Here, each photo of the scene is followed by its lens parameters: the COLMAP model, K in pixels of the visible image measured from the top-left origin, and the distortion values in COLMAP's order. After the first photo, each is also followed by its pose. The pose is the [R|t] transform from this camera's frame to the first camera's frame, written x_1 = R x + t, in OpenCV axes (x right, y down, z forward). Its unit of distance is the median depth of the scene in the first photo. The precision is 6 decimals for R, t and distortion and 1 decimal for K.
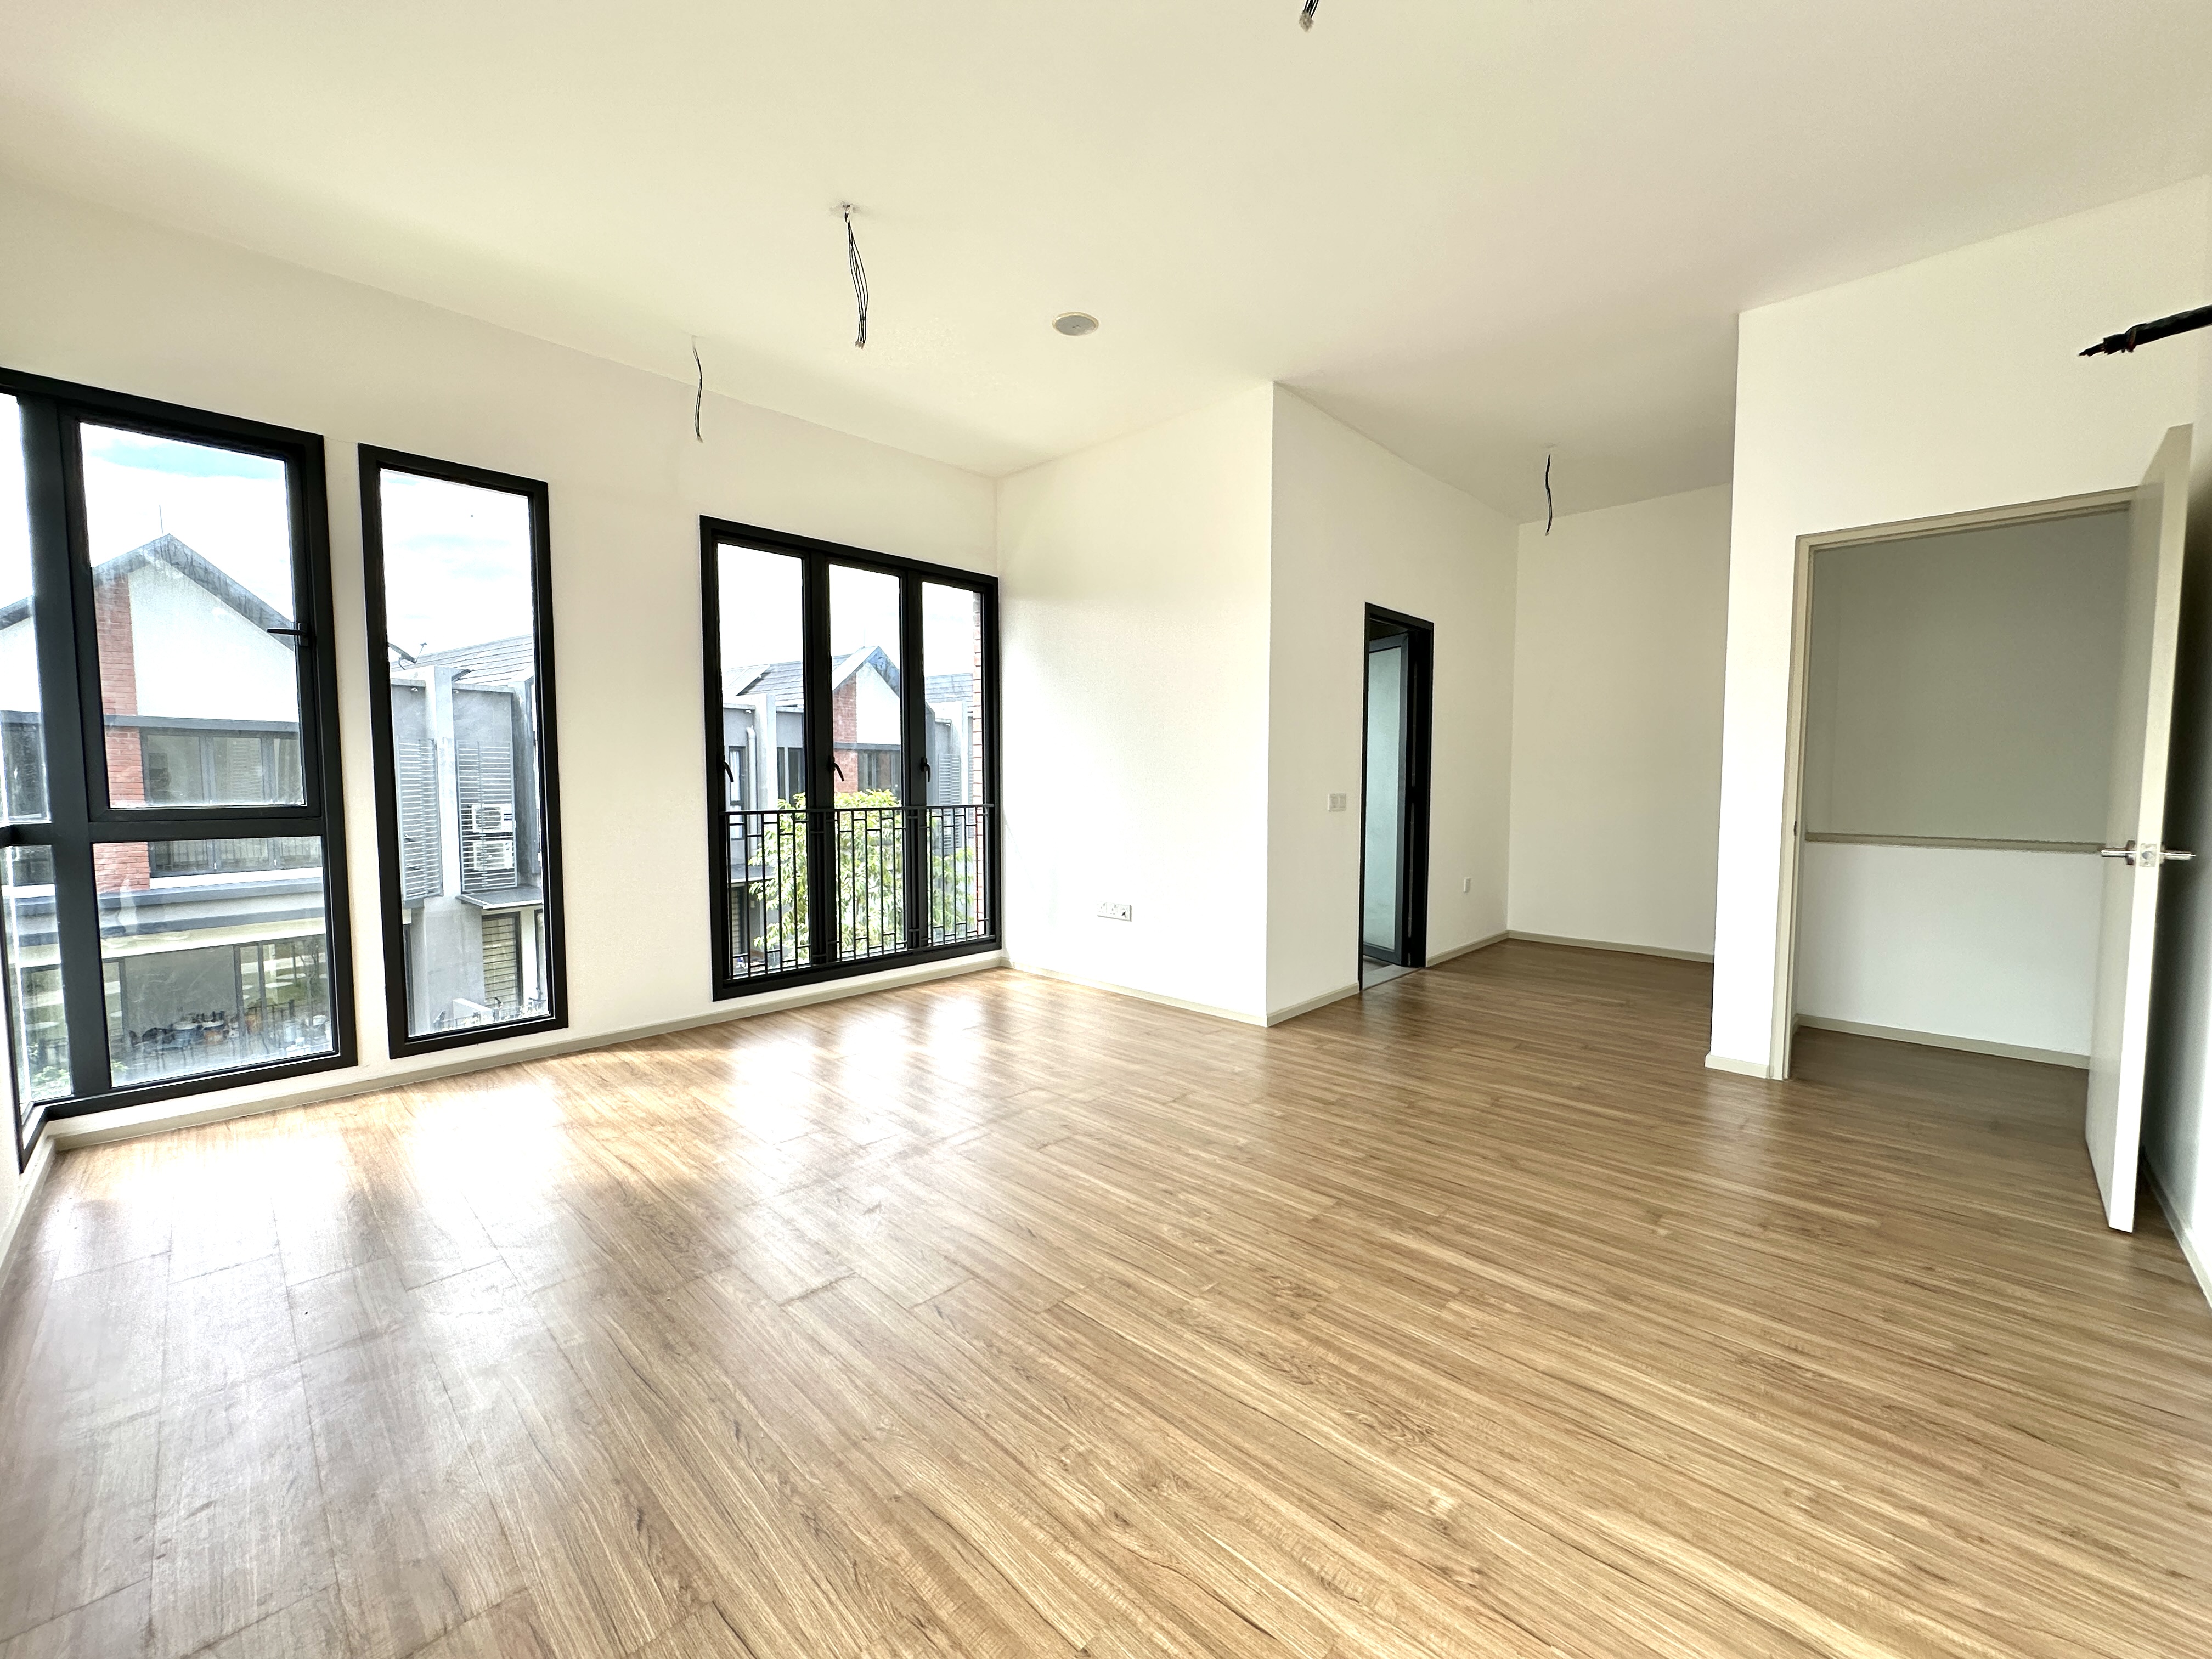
lens RADIAL K [[878.3, 0, 1105.4], [0, 878.3, 829.1], [0, 0, 1]] dist [-0.009312, -0.000154]
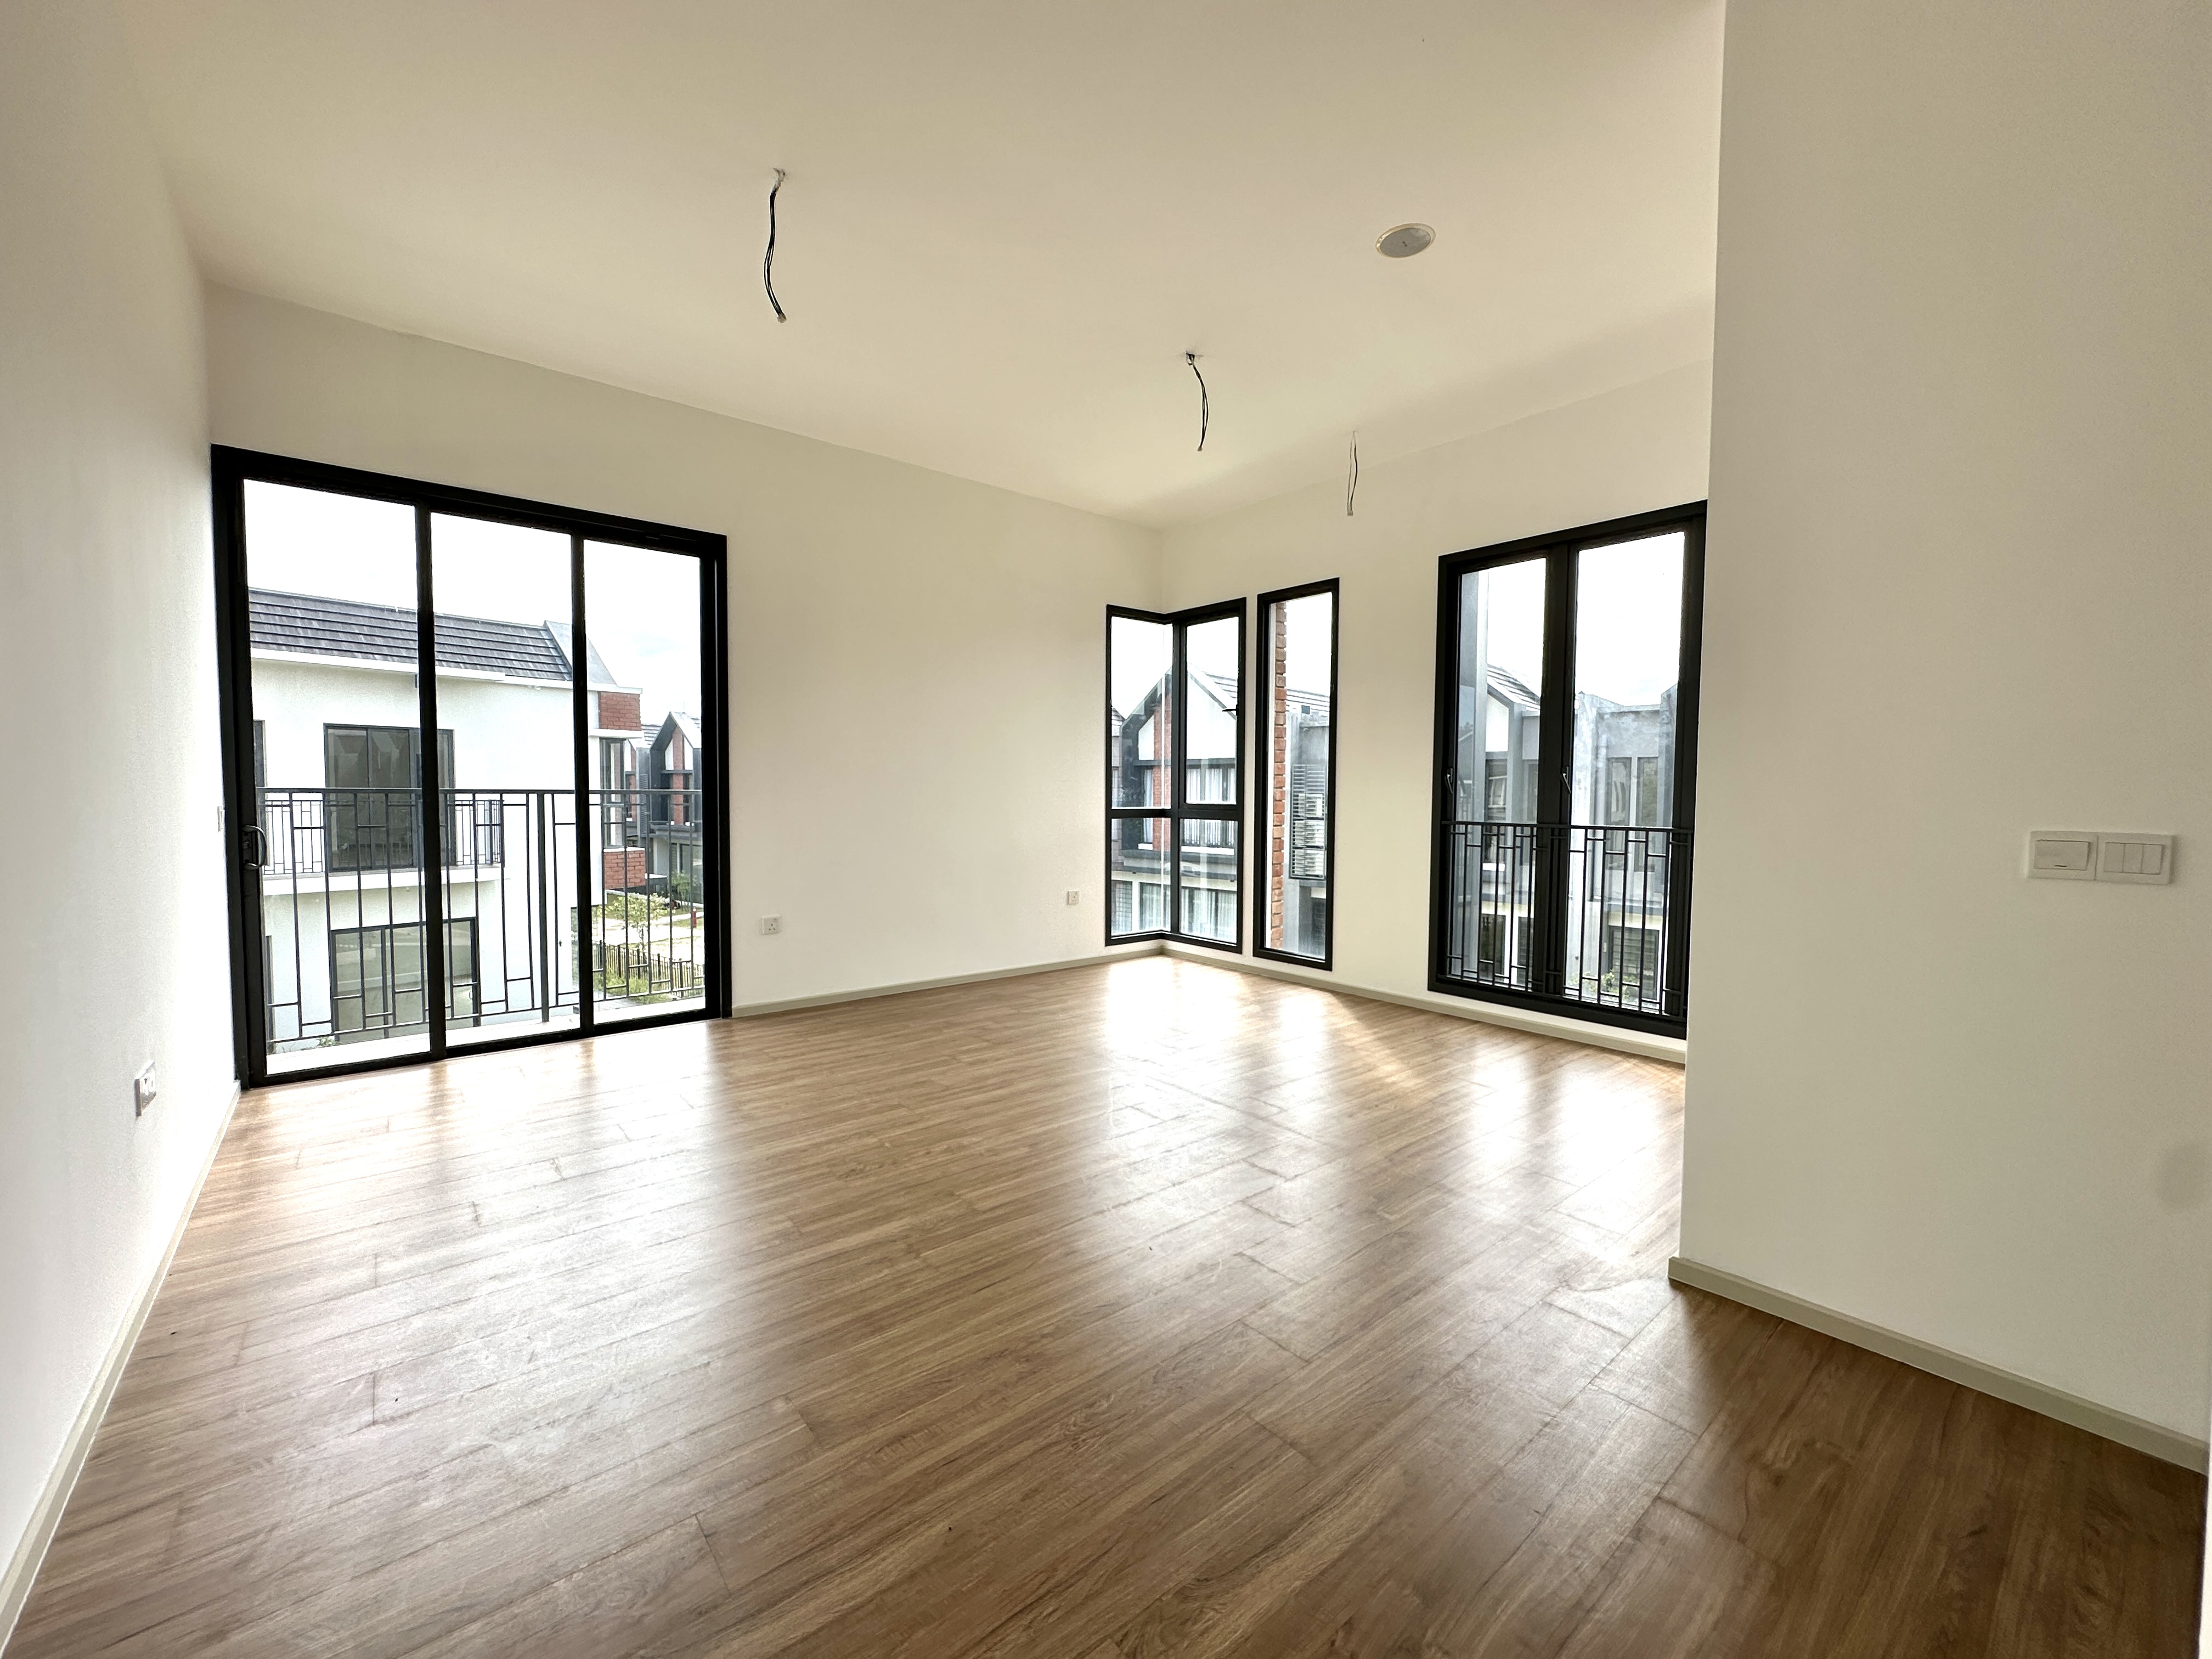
lens RADIAL K [[878.3, 0, 1106.2], [0, 878.3, 834.5], [0, 0, 1]] dist [-0.009312, -0.000154]
pose [[-0.100956, 0.049637, -0.993652, 0.889369], [-0.066483, 0.996186, 0.056518, -0.047482], [0.992667, 0.071767, -0.097271, 0.884471]]
